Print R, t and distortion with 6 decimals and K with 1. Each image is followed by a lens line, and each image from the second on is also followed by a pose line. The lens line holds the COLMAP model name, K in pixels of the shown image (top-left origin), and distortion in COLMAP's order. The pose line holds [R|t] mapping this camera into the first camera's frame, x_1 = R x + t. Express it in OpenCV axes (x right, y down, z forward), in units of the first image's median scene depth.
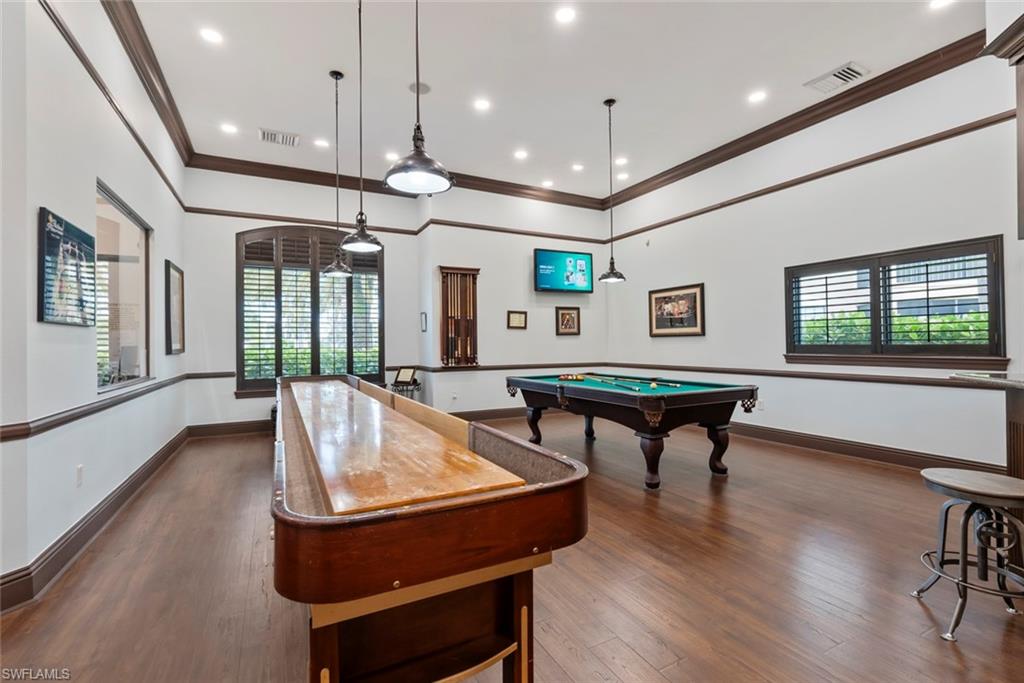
lens RADIAL K [[456.7, 0, 512.5], [0, 456.7, 338.9], [0, 0, 1]] dist [-0.002898, -0.000091]
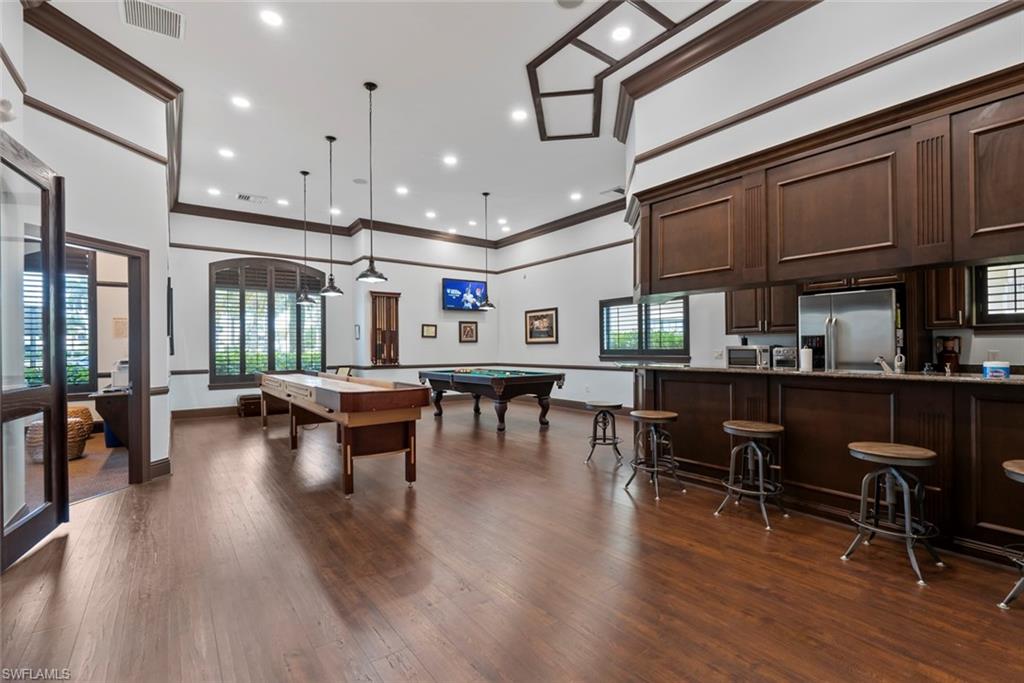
lens RADIAL K [[466.1, 0, 511.2], [0, 466.1, 345.5], [0, 0, 1]] dist [-0.000572, 0.000092]
pose [[0.987738, 0.003574, 0.156078, 0.038273], [-0.003645, 0.999993, 0.000171, -0.000214], [-0.156076, -0.000738, 0.987745, -0.434987]]
